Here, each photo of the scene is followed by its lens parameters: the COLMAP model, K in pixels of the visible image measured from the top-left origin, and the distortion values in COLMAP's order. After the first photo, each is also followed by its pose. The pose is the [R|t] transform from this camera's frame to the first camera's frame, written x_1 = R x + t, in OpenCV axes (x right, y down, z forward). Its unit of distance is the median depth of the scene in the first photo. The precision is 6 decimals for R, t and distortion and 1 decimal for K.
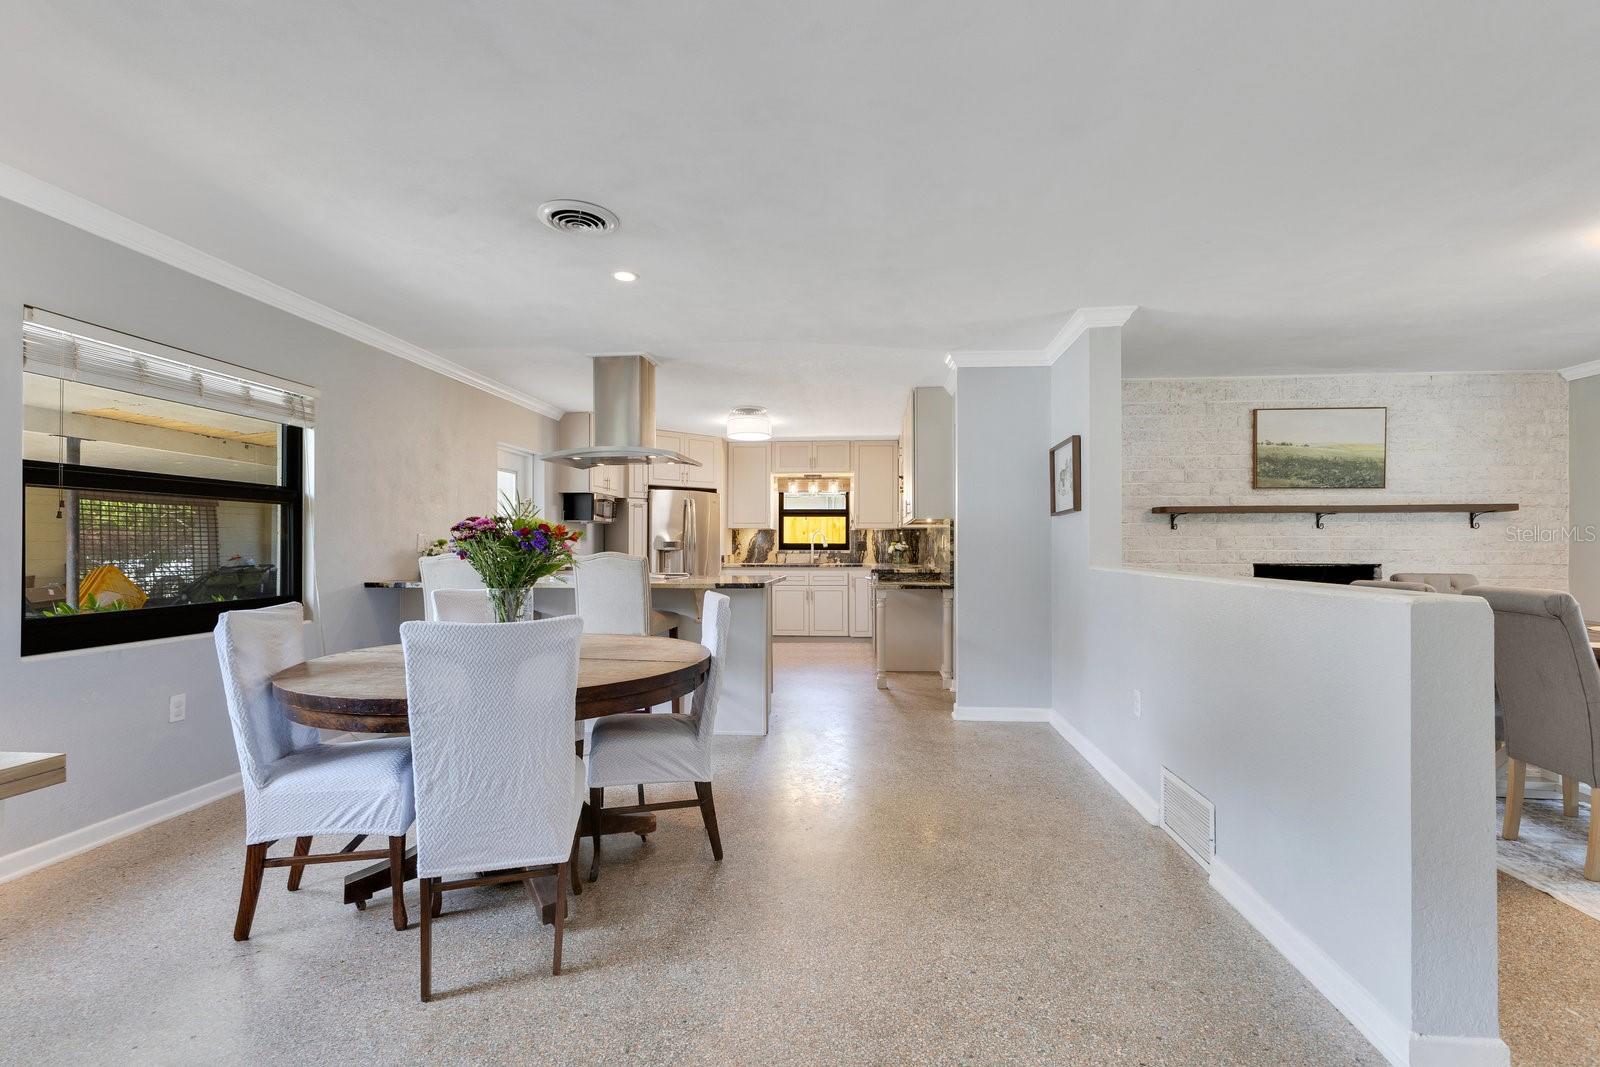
lens RADIAL K [[743.1, 0, 818.7], [0, 743.1, 534.2], [0, 0, 1]] dist [0.000952, 0.000160]
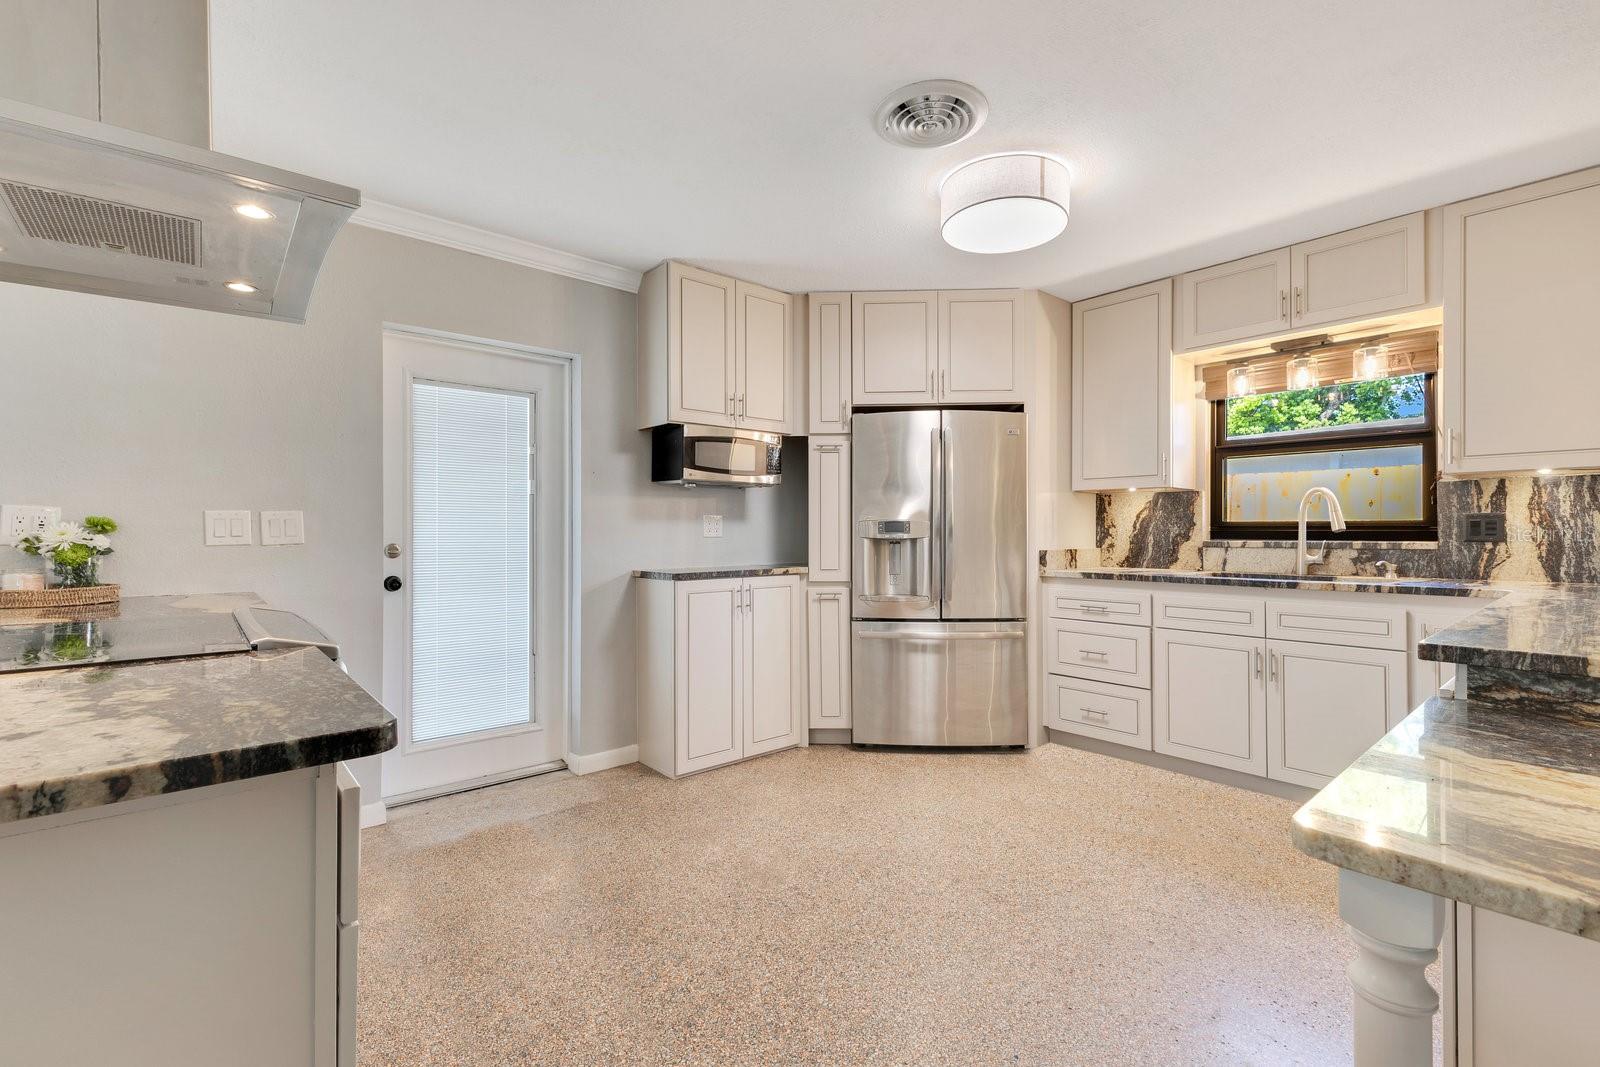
lens RADIAL K [[707.4, 0, 791.9], [0, 707.4, 532.8], [0, 0, 1]] dist [0.001631, -0.000928]
pose [[0.701847, -0.000370, -0.712328, 0.075777], [0.013510, 0.999827, 0.012792, 0.011081], [0.712200, -0.018601, 0.701730, 0.642179]]
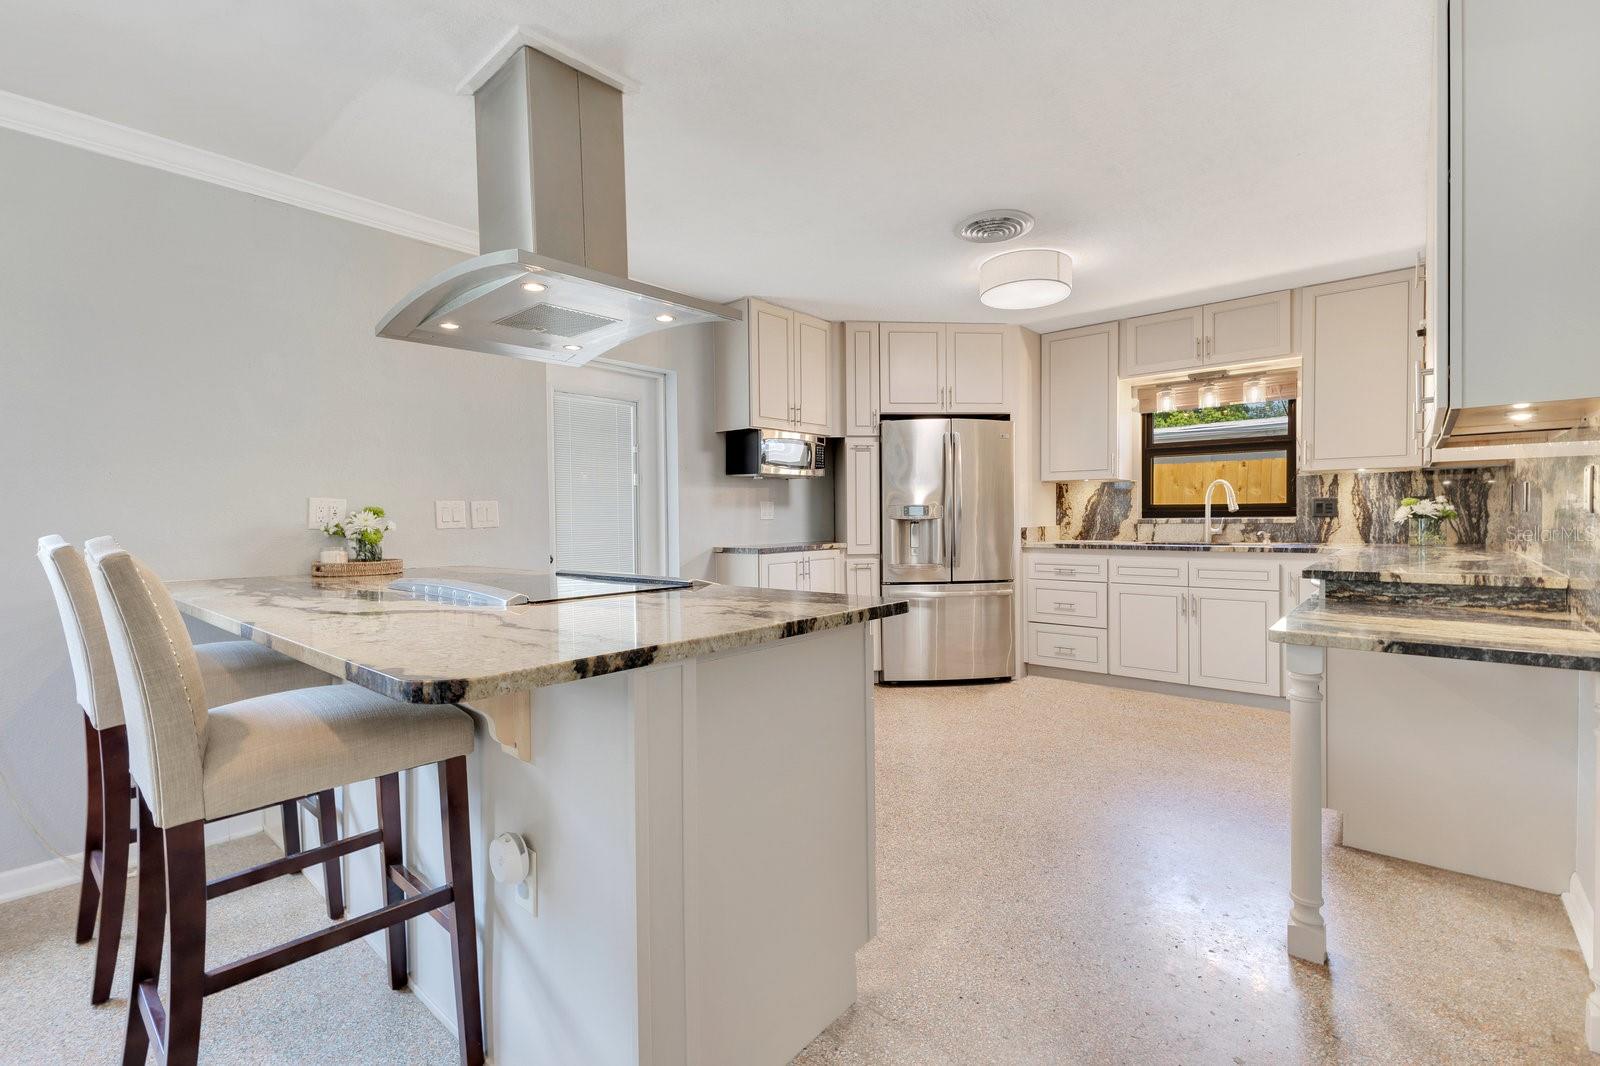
lens RADIAL K [[712.4, 0, 800.0], [0, 712.4, 533.0], [0, 0, 1]] dist [0.002656, 0.000968]
pose [[0.800946, 0.006237, -0.598705, 0.071631], [0.020481, 0.999075, 0.037807, 0.008649], [0.598387, -0.042543, 0.800077, 0.483591]]
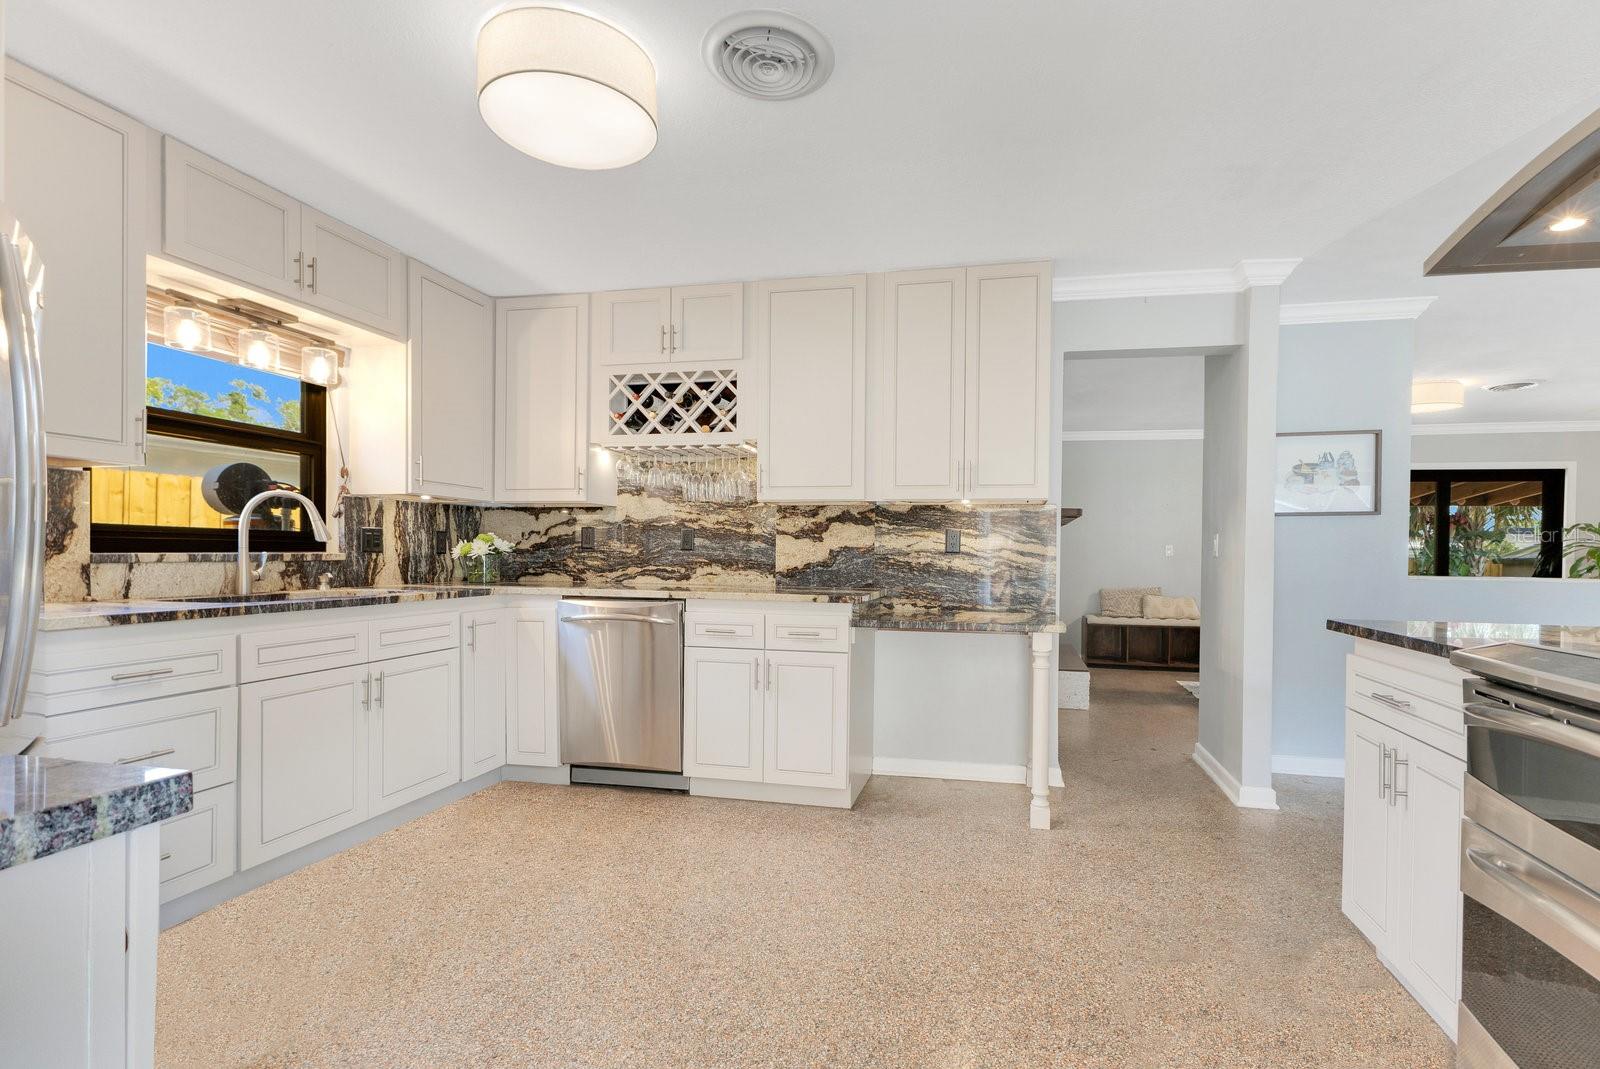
lens RADIAL K [[724.4, 0, 878.2], [0, 724.4, 559.2], [0, 0, 1]] dist [0.003119, 0.000895]
pose [[0.112951, -0.006685, 0.993578, -0.319340], [-0.026936, 0.999589, 0.009788, 0.016805], [-0.993235, -0.027868, 0.112725, 0.807641]]
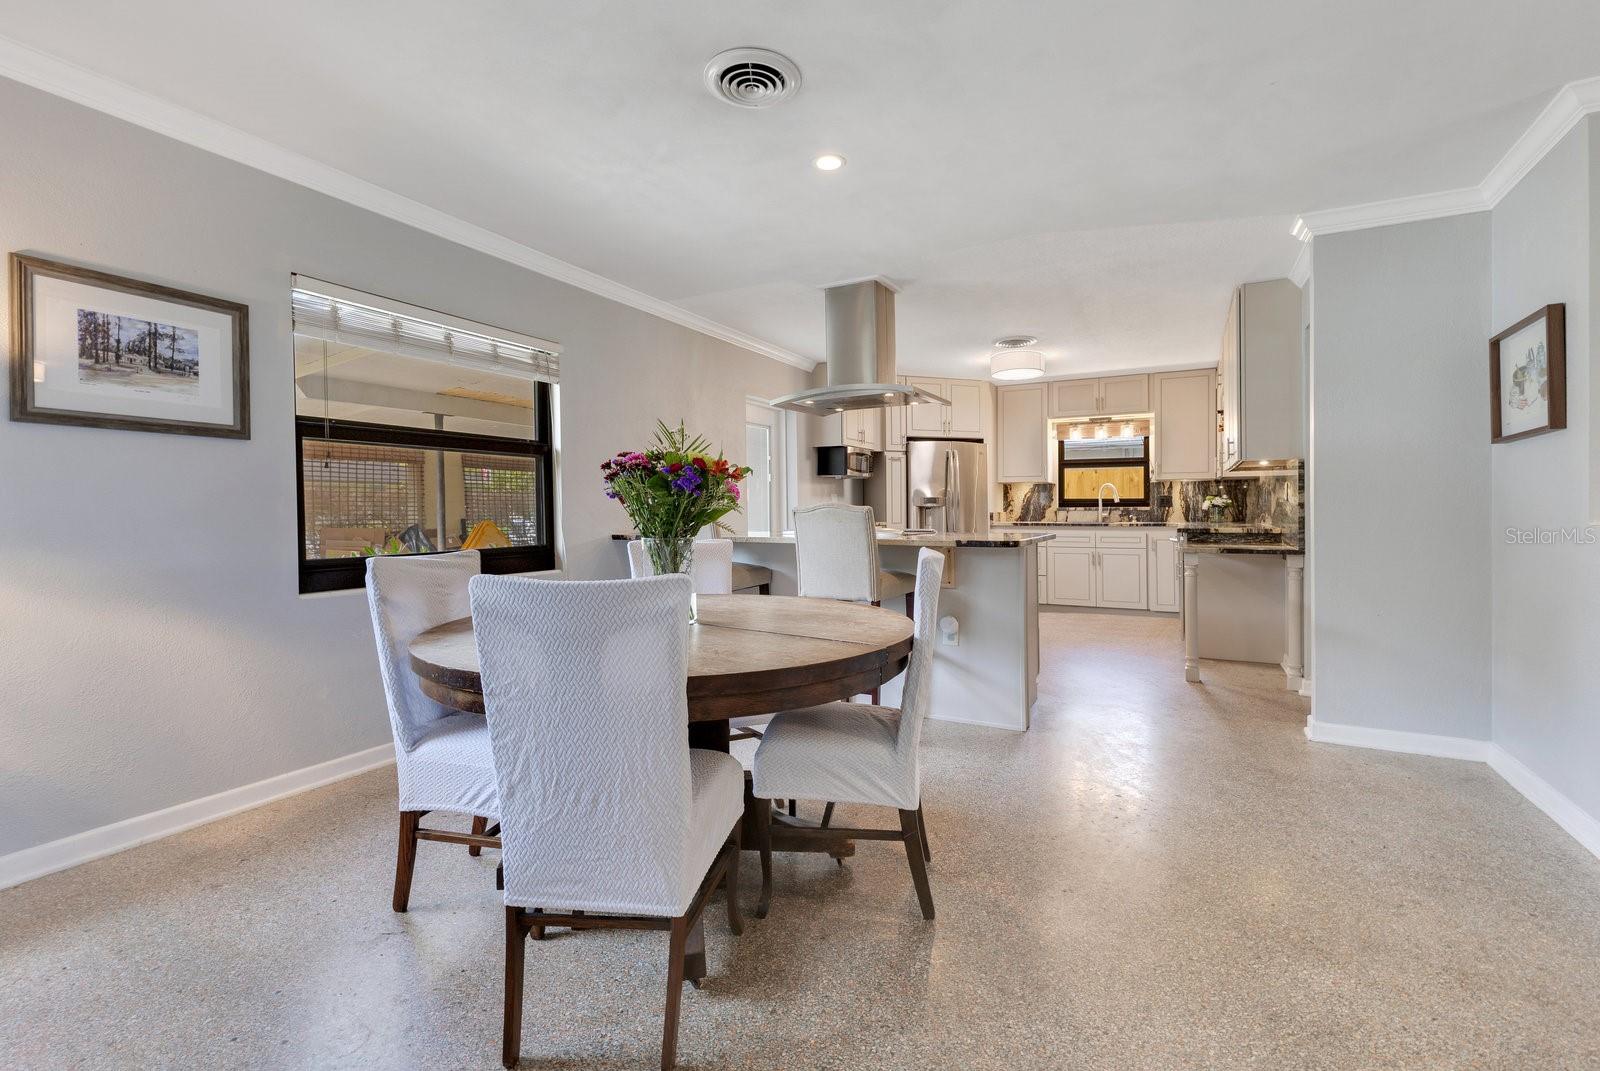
lens RADIAL K [[721.8, 0, 791.8], [0, 721.8, 507.1], [0, 0, 1]] dist [0.003052, 0.000764]
pose [[0.910598, -0.004832, -0.413265, 0.013148], [0.010240, 0.999888, 0.010871, 0.010644], [0.413166, -0.014131, 0.910546, 0.113527]]
